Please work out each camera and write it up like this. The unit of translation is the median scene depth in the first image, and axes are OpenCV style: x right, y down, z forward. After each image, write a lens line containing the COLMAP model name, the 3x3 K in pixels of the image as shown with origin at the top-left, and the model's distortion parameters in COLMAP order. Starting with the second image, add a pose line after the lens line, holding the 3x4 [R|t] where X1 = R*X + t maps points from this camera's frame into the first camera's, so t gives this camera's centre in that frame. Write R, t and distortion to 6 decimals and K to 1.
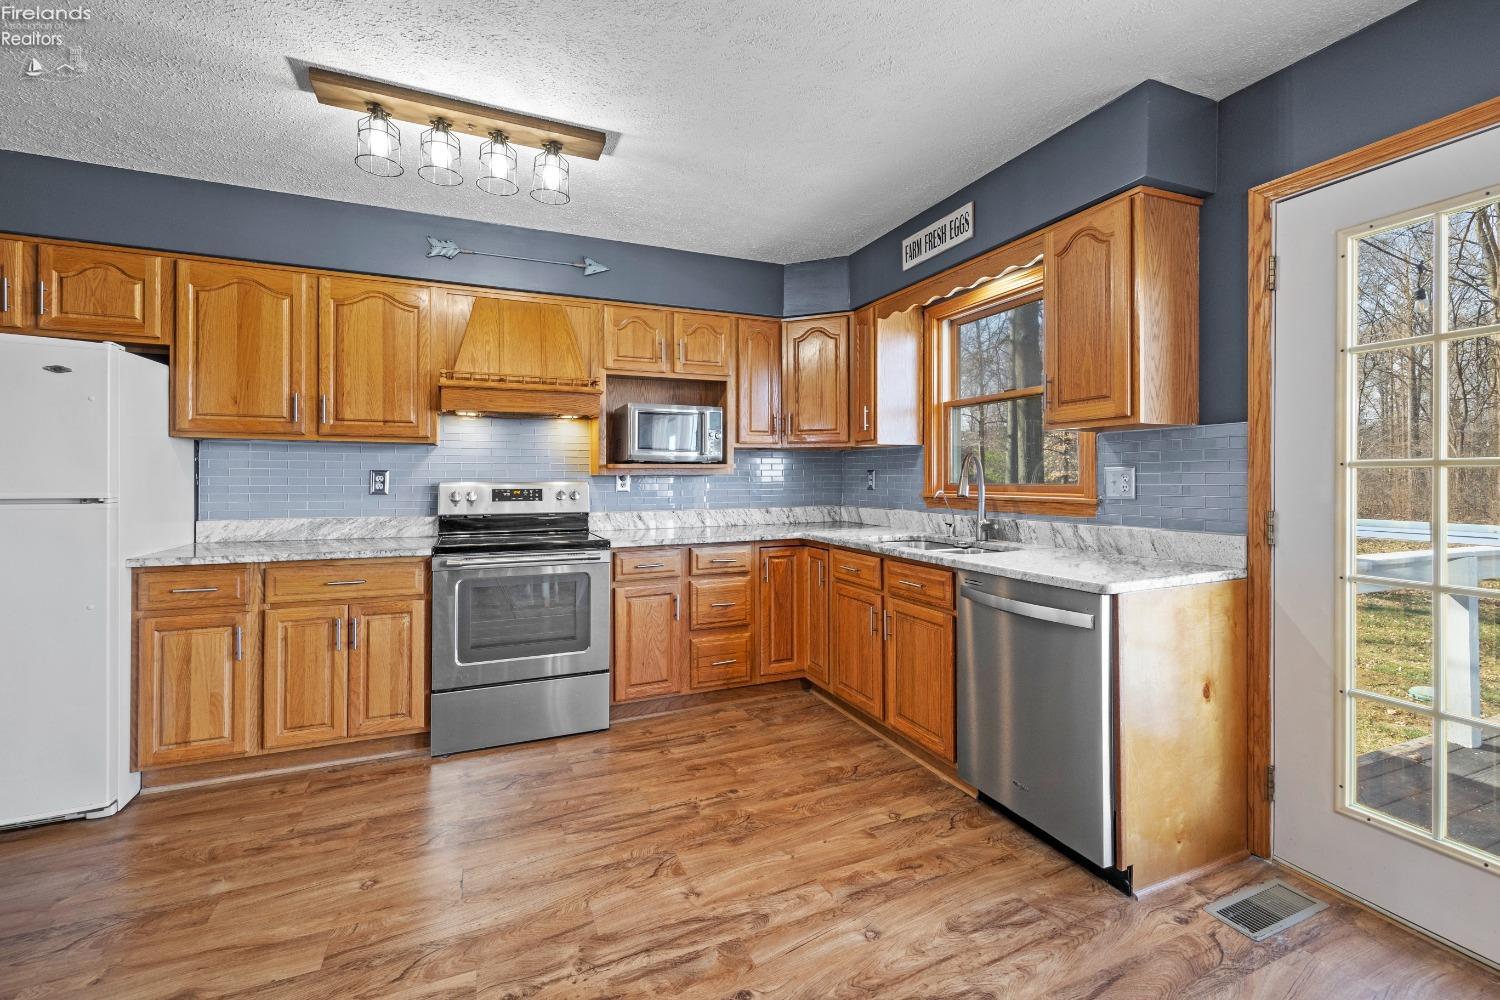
lens RADIAL K [[633.9, 0, 749.5], [0, 633.9, 475.8], [0, 0, 1]] dist [0.002902, 0.000506]
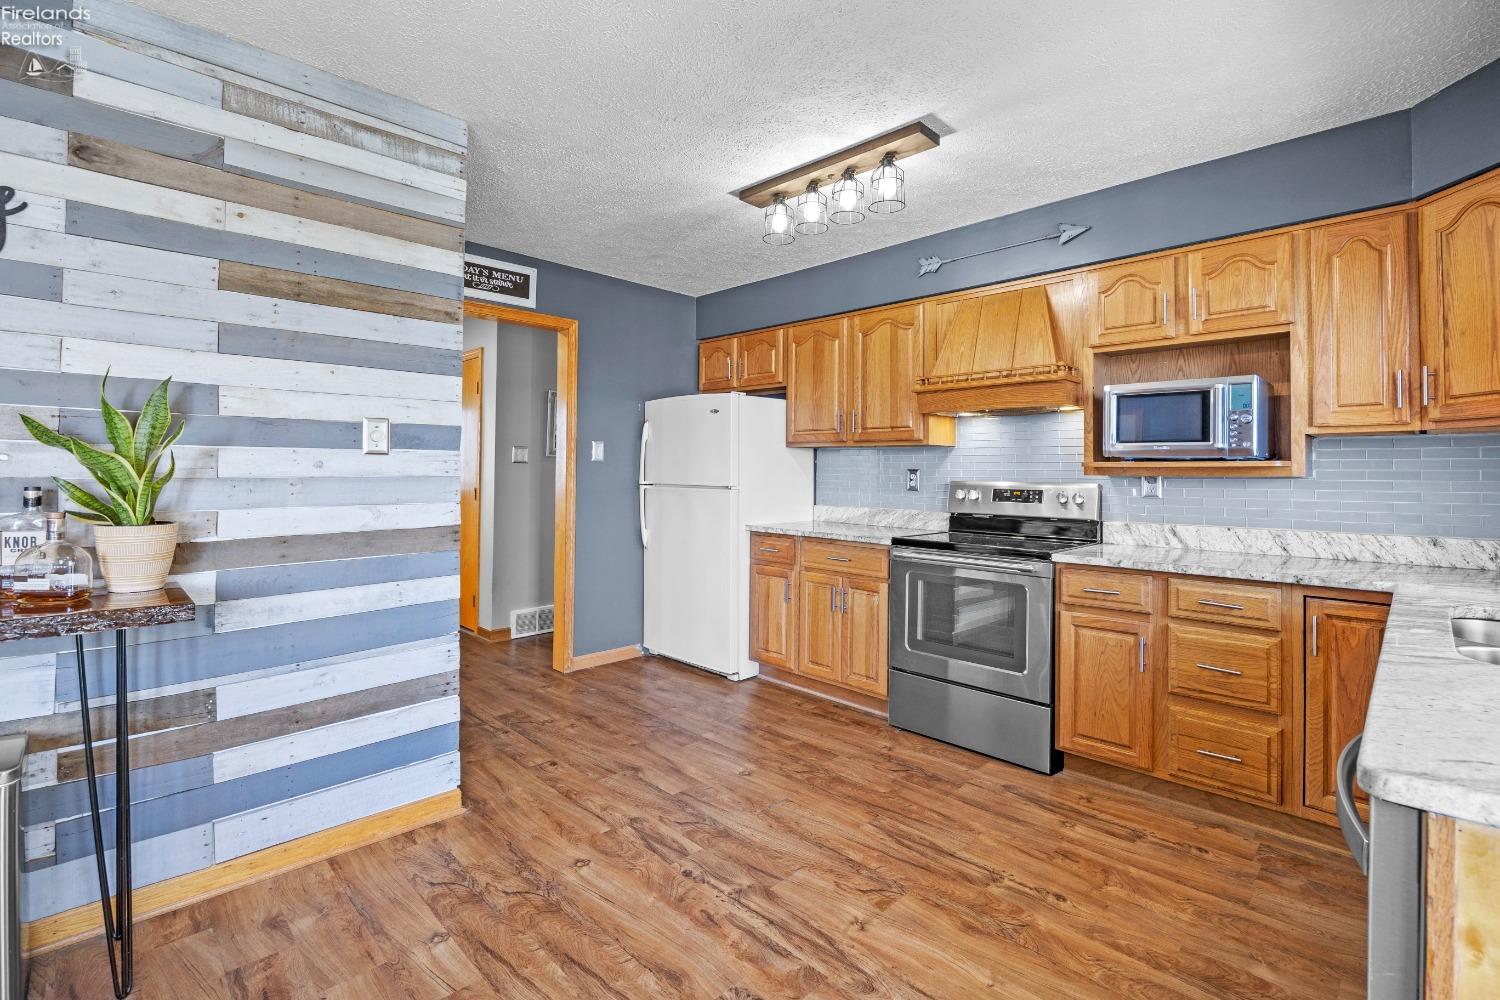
lens RADIAL K [[677.3, 0, 748.2], [0, 677.3, 463.1], [0, 0, 1]] dist [-0.014662, -0.000061]
pose [[0.367157, -0.008320, -0.930122, 0.512759], [-0.008046, 0.999894, -0.012121, -0.003705], [0.930124, 0.011934, 0.367051, 0.316450]]
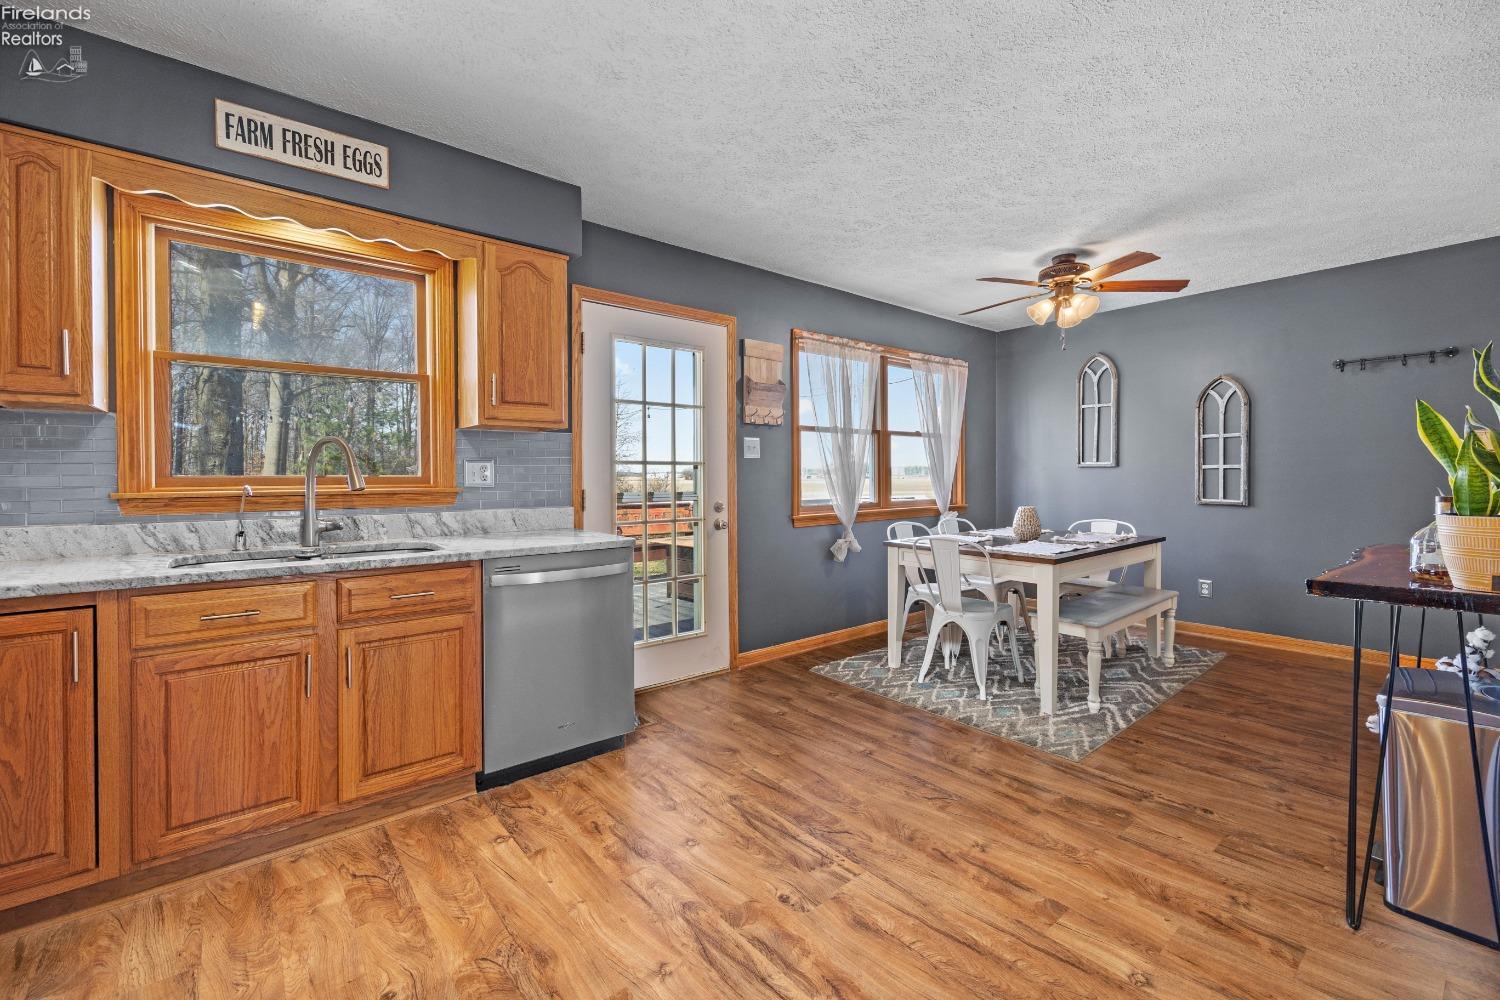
lens RADIAL K [[628.2, 0, 751.7], [0, 628.2, 479.1], [0, 0, 1]] dist [0.002903, 0.000294]
pose [[-0.284049, -0.003168, 0.958805, -0.593803], [0.001877, 0.999991, 0.003860, 0.016867], [-0.958808, 0.002896, -0.284040, 0.741571]]
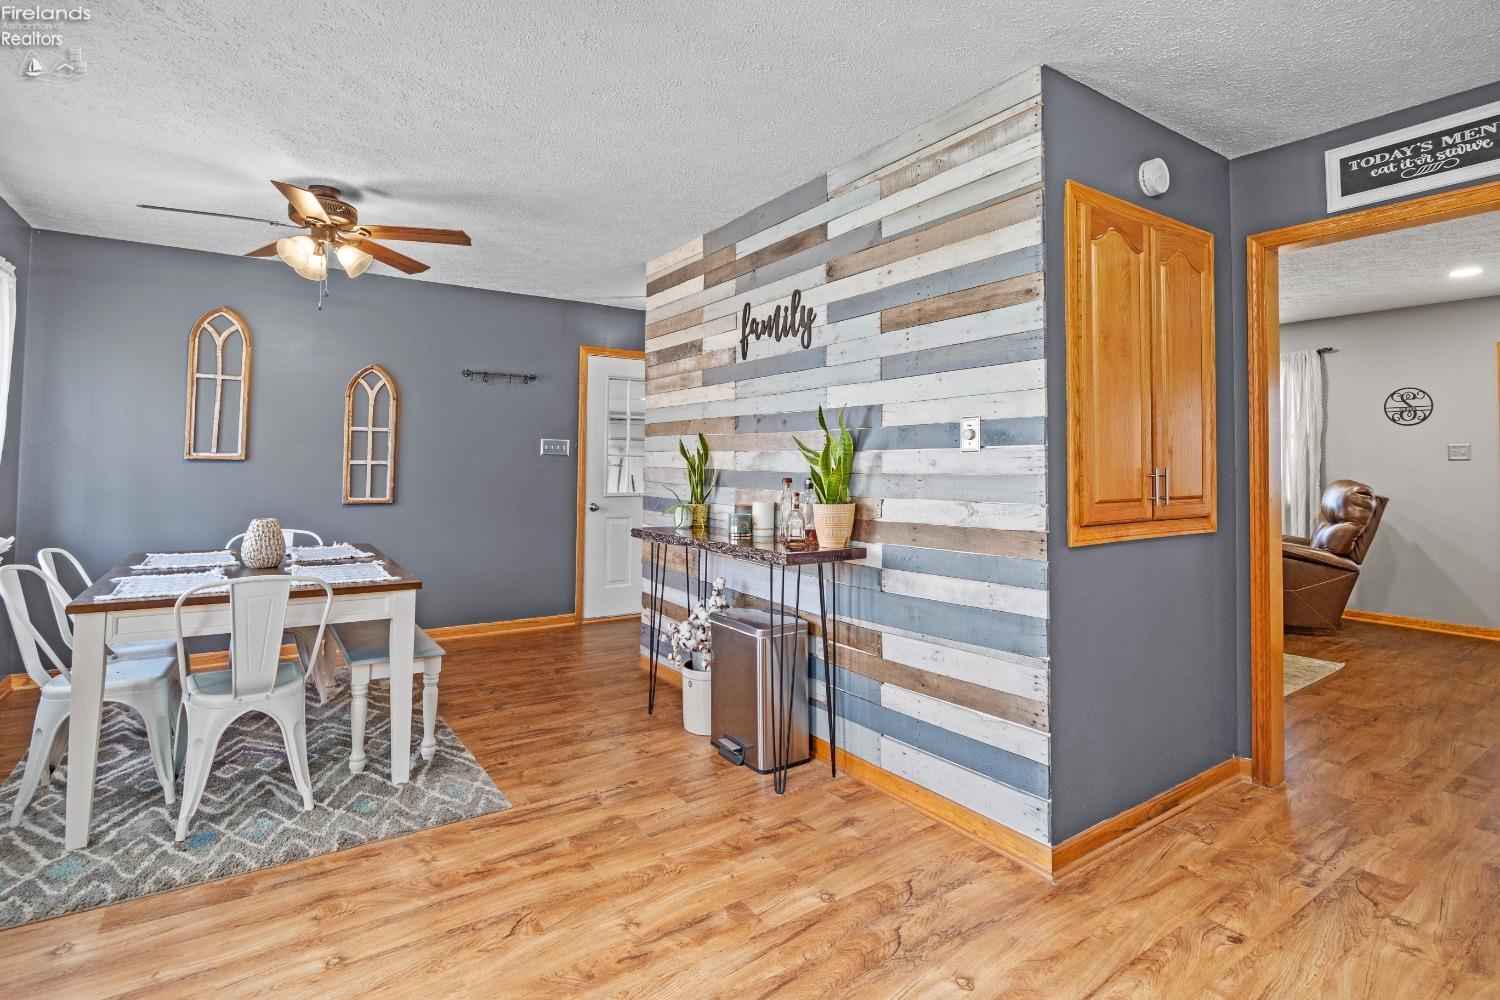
lens RADIAL K [[734.1, 0, 746.7], [0, 734.1, 442.0], [0, 0, 1]] dist [-0.012093, 0.000085]
pose [[-0.981504, -0.013976, -0.190930, 0.045691], [-0.007296, 0.999338, -0.035646, 0.000864], [0.191302, -0.033594, -0.980956, 1.012515]]
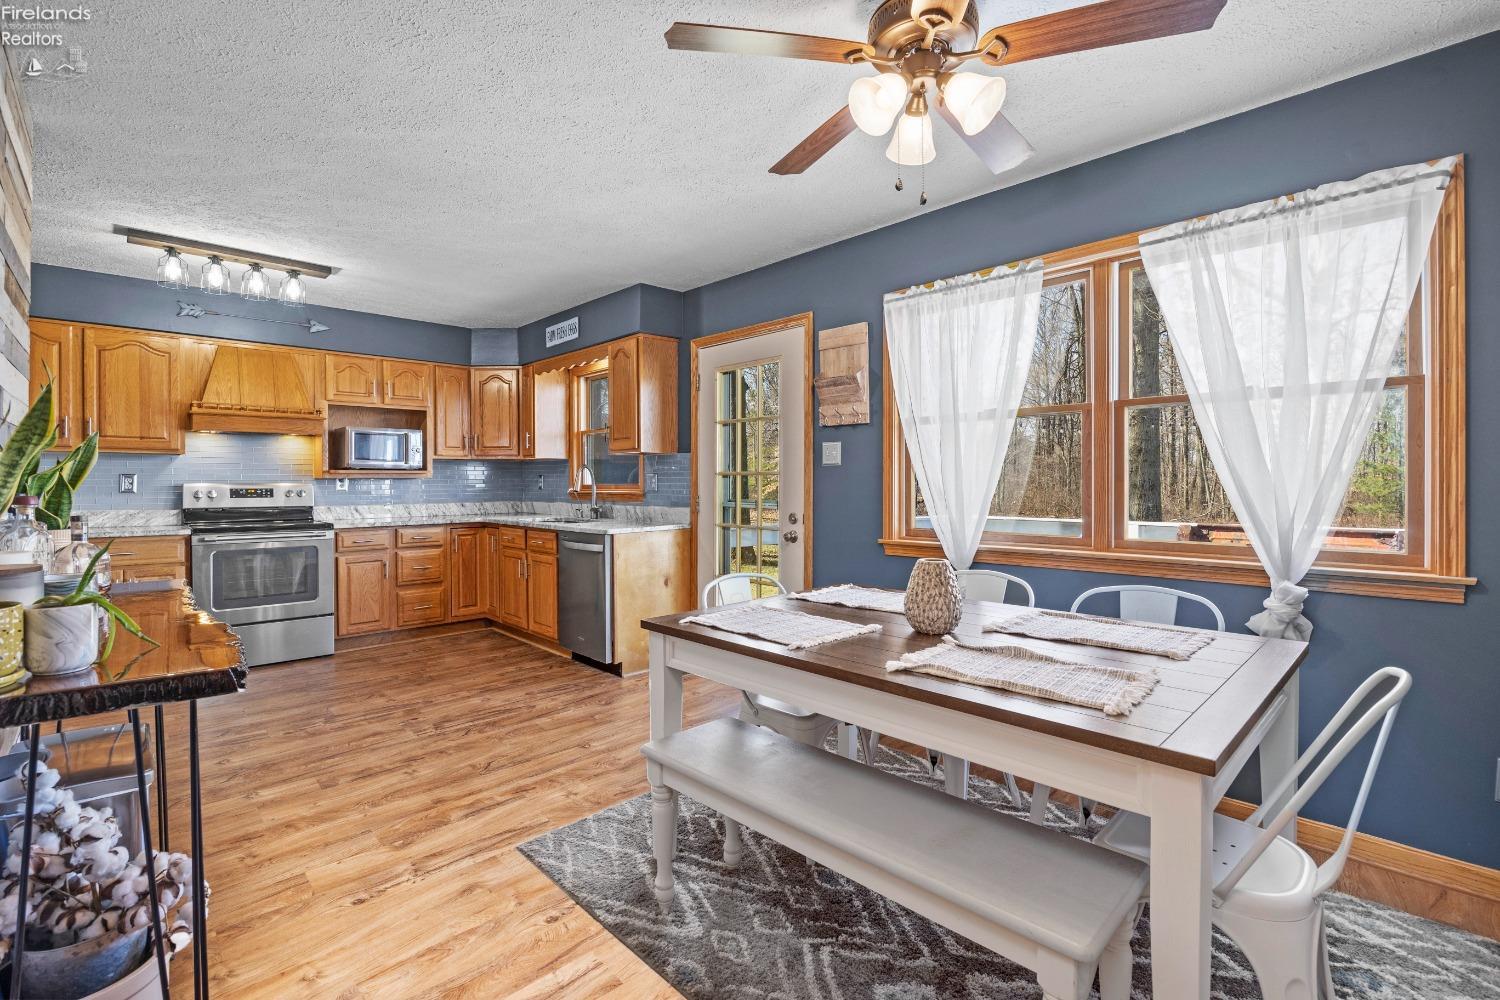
lens RADIAL K [[669.9, 0, 744.8], [0, 669.9, 492.8], [0, 0, 1]] dist [-0.014182, 0.000137]
pose [[0.936734, -0.005285, 0.350001, 0.135953], [-0.001370, 0.999823, 0.018764, 0.002789], [-0.350038, -0.018056, 0.936561, -0.801552]]
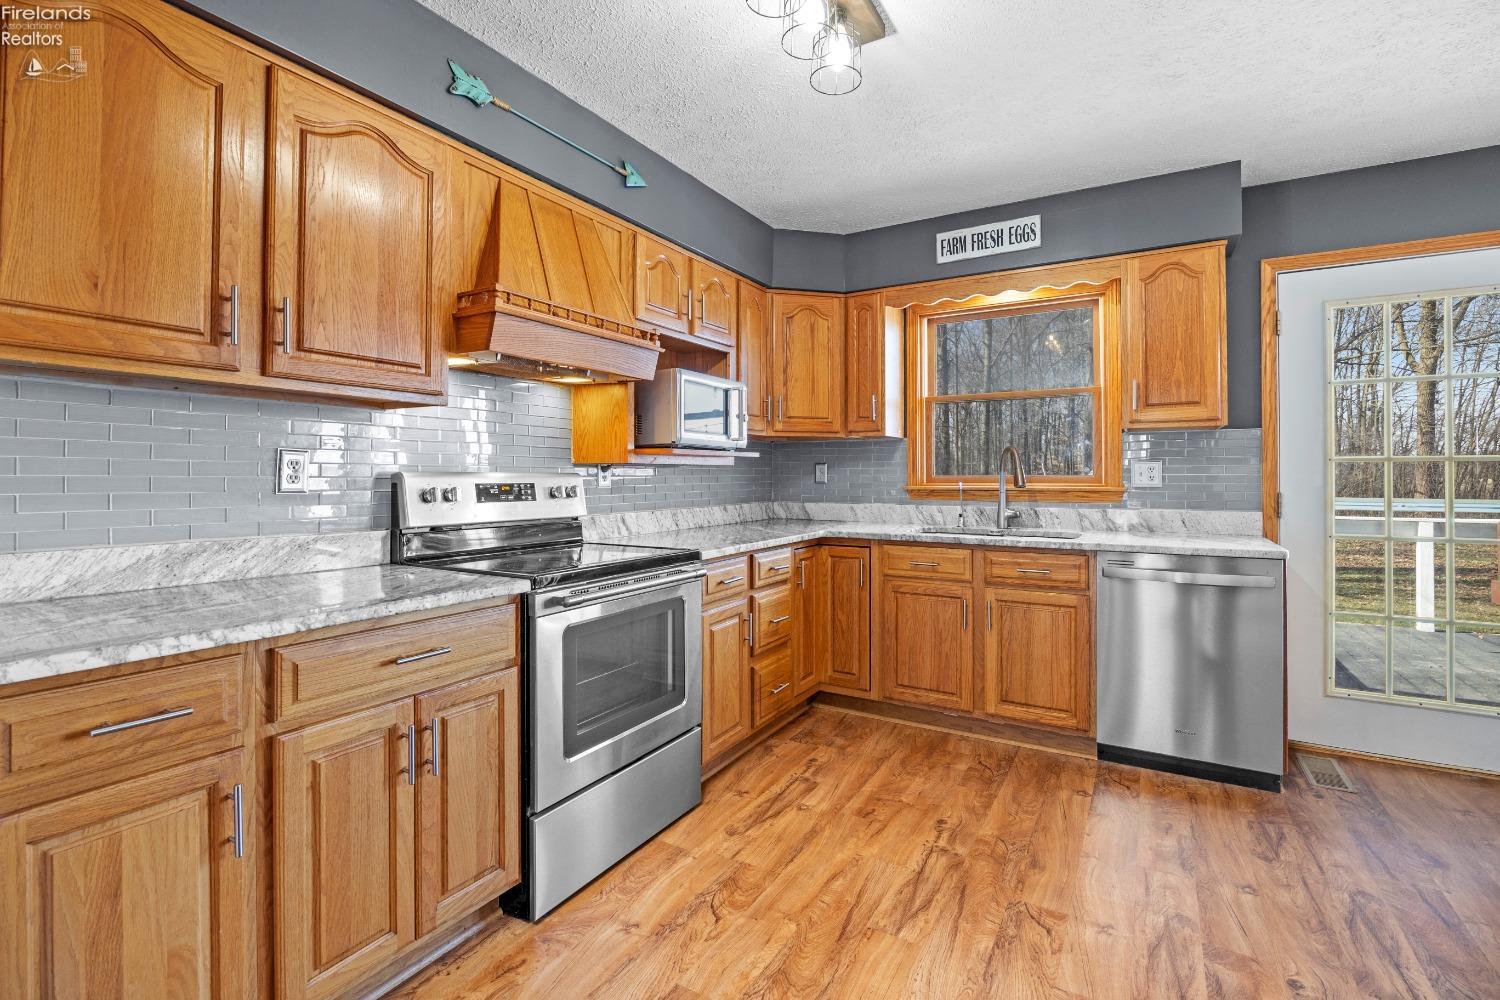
lens RADIAL K [[672.7, 0, 749.5], [0, 672.7, 470.1], [0, 0, 1]] dist [-0.015393, -0.000004]
pose [[0.809511, 0.006727, 0.587066, -0.696172], [-0.002553, 0.999965, -0.007938, 0.014979], [-0.587099, 0.004927, 0.809500, 0.354132]]
